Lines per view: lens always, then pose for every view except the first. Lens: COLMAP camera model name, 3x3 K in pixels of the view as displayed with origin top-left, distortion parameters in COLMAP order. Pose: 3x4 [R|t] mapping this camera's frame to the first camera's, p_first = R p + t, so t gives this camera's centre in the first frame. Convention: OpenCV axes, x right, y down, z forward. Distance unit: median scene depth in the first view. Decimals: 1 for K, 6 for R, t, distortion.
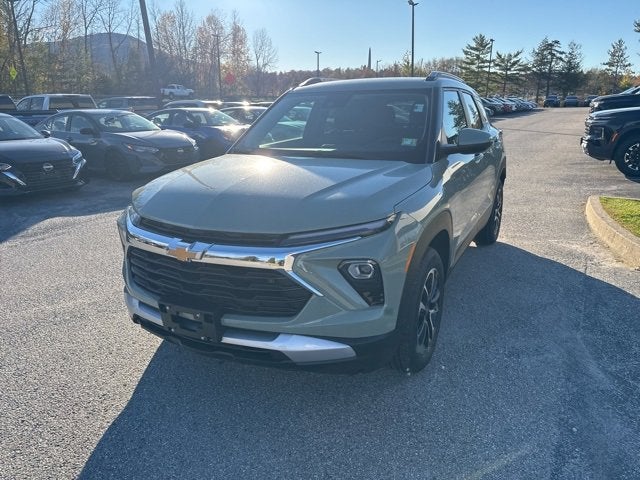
lens RADIAL K [[447.7, 0, 325.5], [0, 447.7, 239.6], [0, 0, 1]] dist [0.034394, -0.038355]
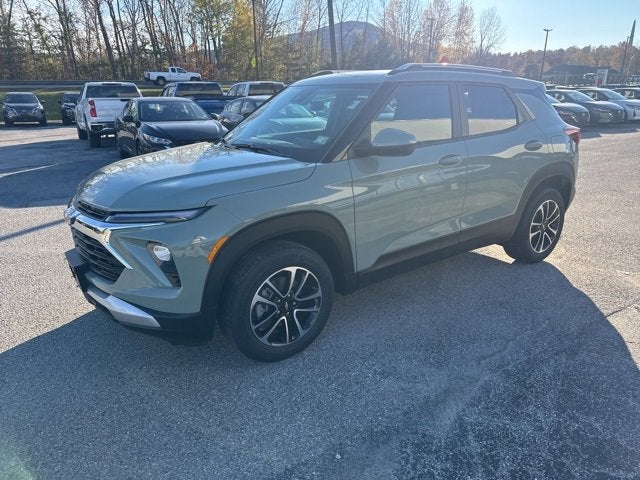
lens RADIAL K [[445.8, 0, 324.5], [0, 445.8, 241.2], [0, 0, 1]] dist [0.042647, -0.050174]
pose [[0.896351, 0.145978, -0.418623, 0.103597], [-0.130812, 0.989282, 0.064880, -0.009786], [0.423607, -0.003395, 0.905840, 0.016894]]
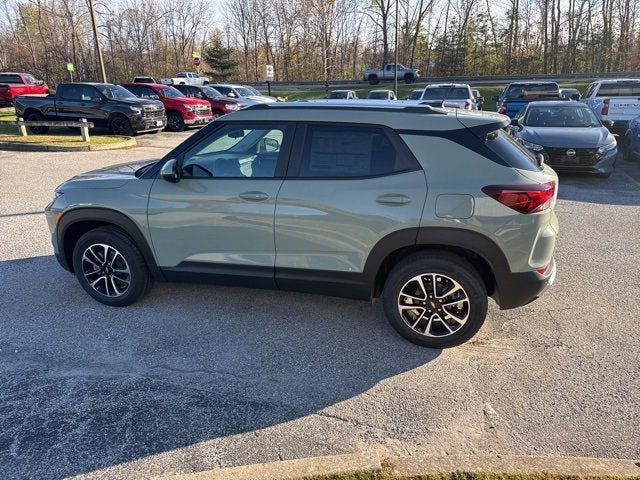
lens RADIAL K [[445.8, 0, 324.5], [0, 445.8, 241.2], [0, 0, 1]] dist [0.042647, -0.050174]
pose [[0.220072, 0.321940, -0.920827, 0.256216], [-0.267451, 0.927711, 0.260428, -0.076906], [0.938104, 0.188963, 0.290266, 0.179767]]
